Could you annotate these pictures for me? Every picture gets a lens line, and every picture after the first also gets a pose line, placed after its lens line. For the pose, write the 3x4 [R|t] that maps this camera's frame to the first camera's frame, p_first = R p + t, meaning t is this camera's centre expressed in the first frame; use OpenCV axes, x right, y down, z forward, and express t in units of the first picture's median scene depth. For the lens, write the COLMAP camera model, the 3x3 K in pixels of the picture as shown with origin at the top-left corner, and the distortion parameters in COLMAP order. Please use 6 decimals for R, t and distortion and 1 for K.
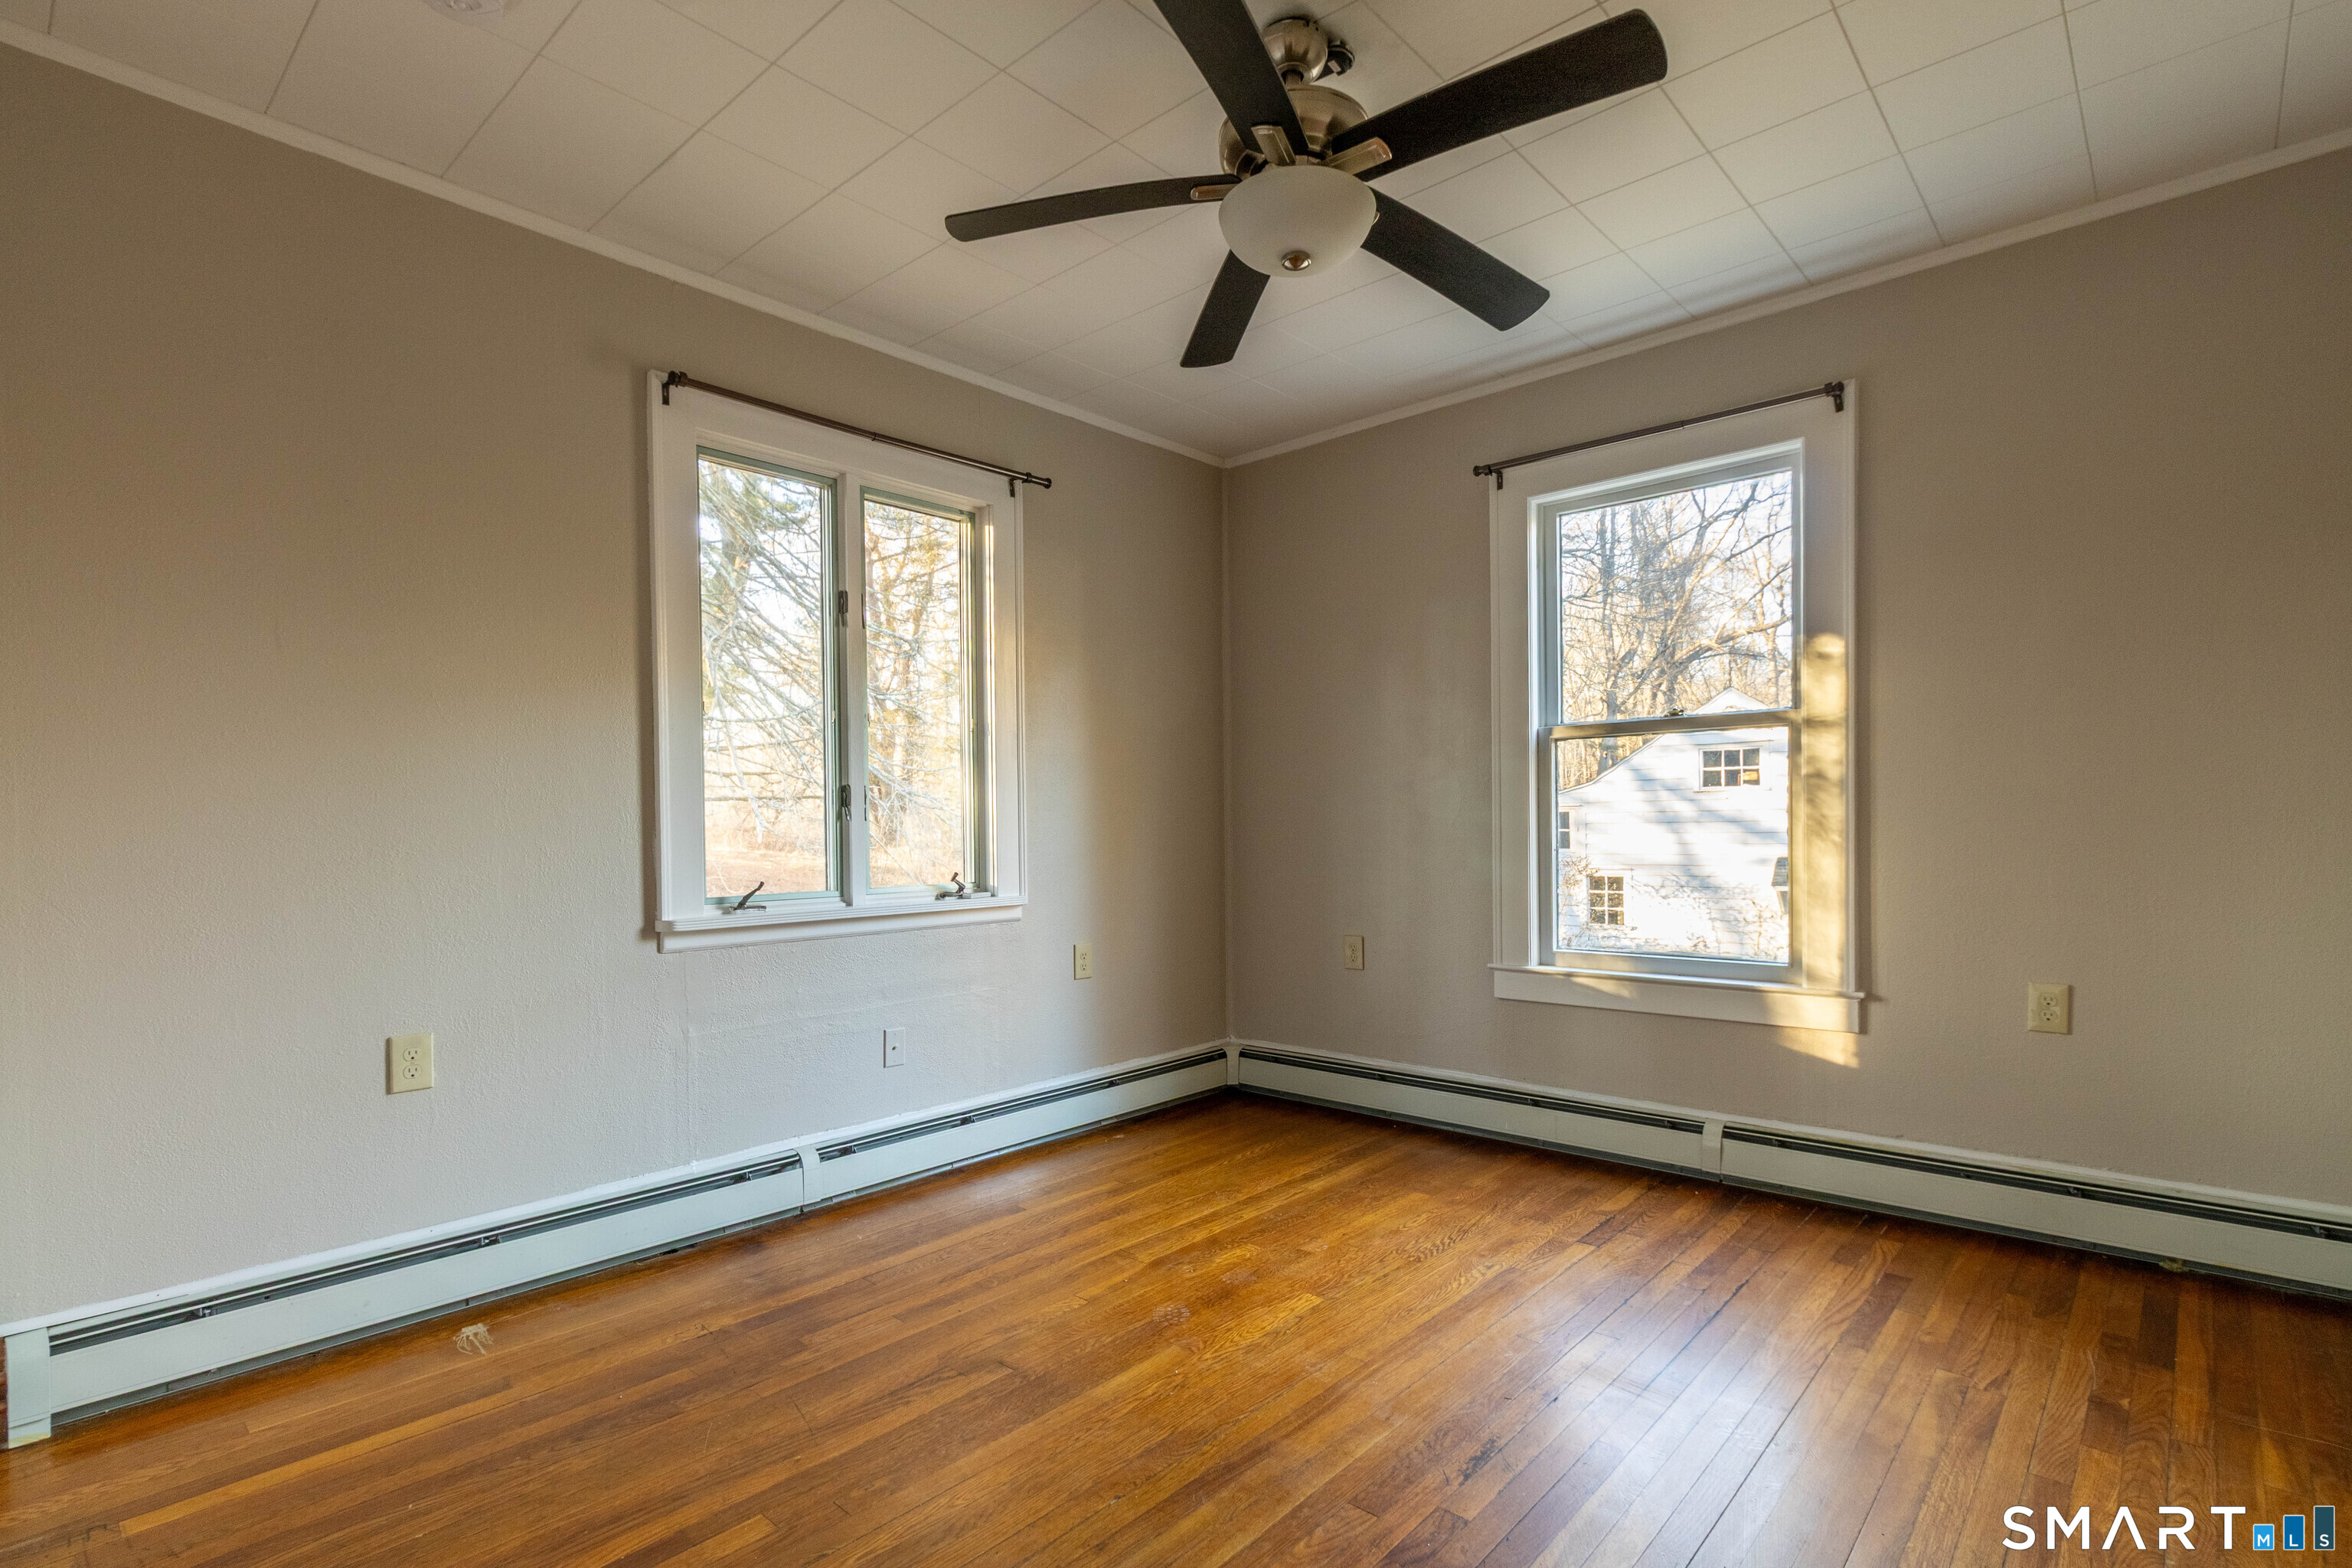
lens RADIAL K [[1089.3, 0, 1212.0], [0, 1089.3, 844.7], [0, 0, 1]] dist [0.008246, -0.000633]
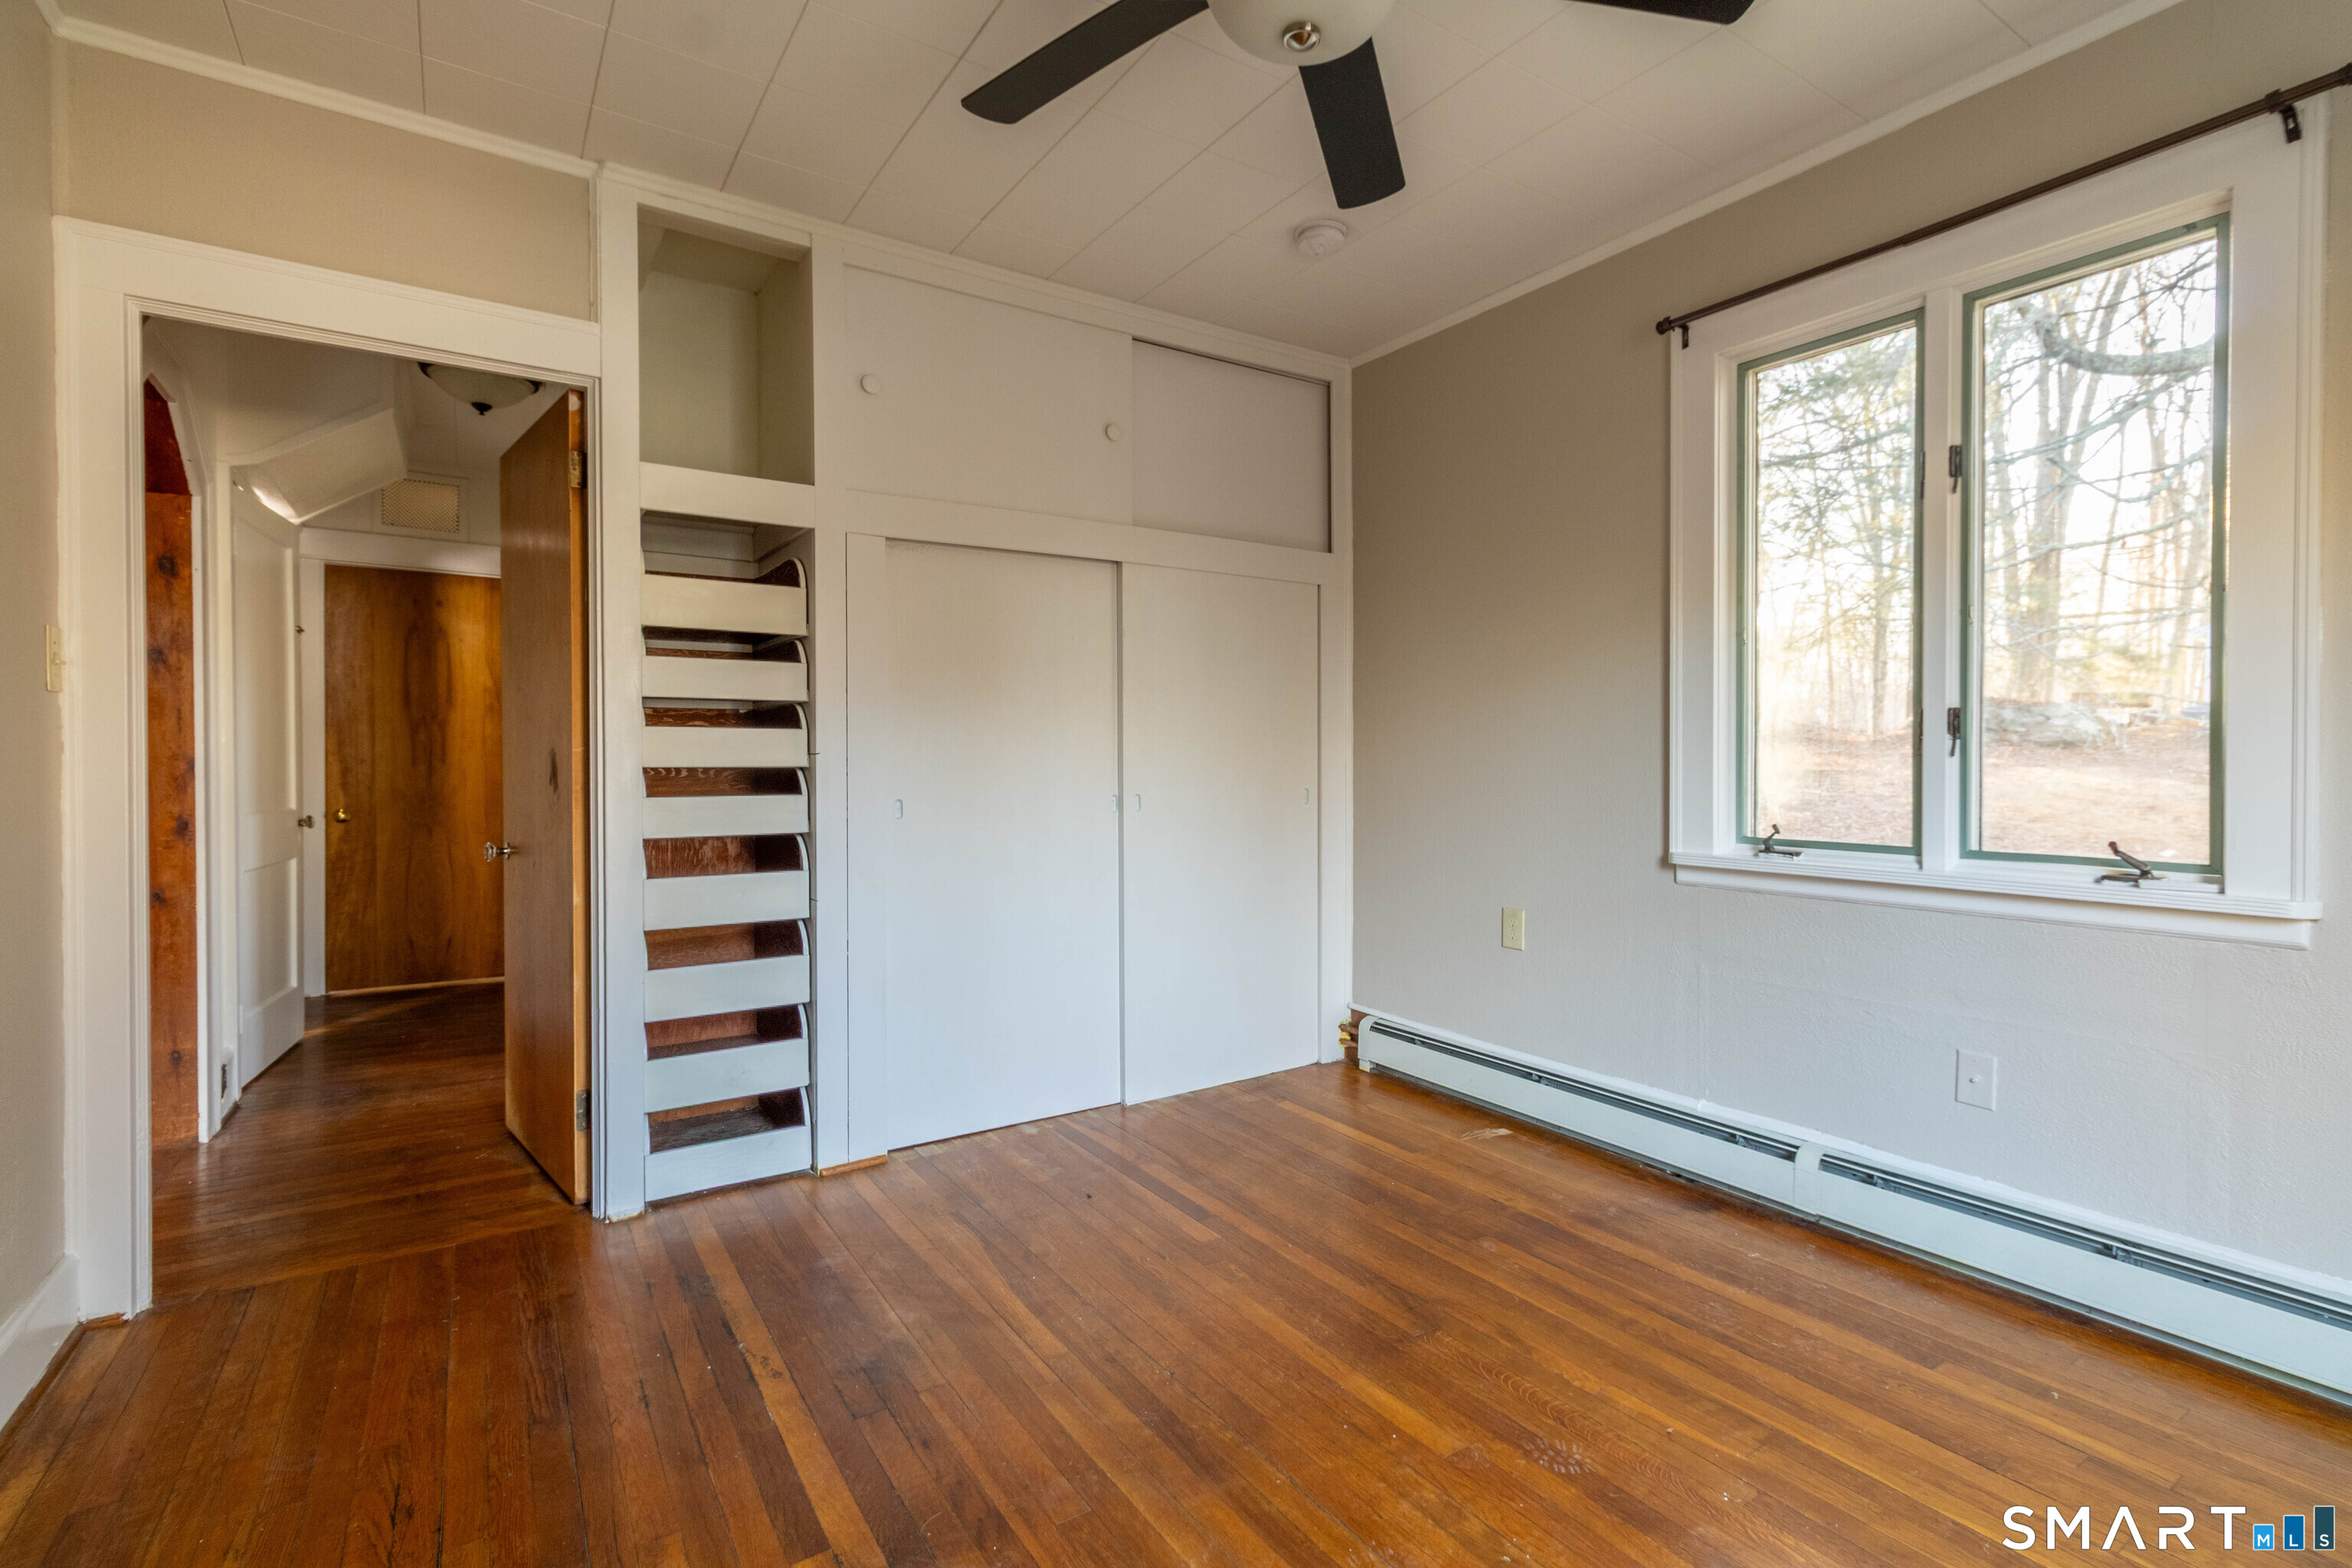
lens RADIAL K [[1089.3, 0, 1178.7], [0, 1089.3, 768.7], [0, 0, 1]] dist [0.008246, -0.000633]
pose [[-0.256503, 0.020316, -0.966330, 0.602916], [-0.016880, 0.999532, 0.025495, -0.026976], [0.966396, 0.022851, -0.256040, 0.794965]]
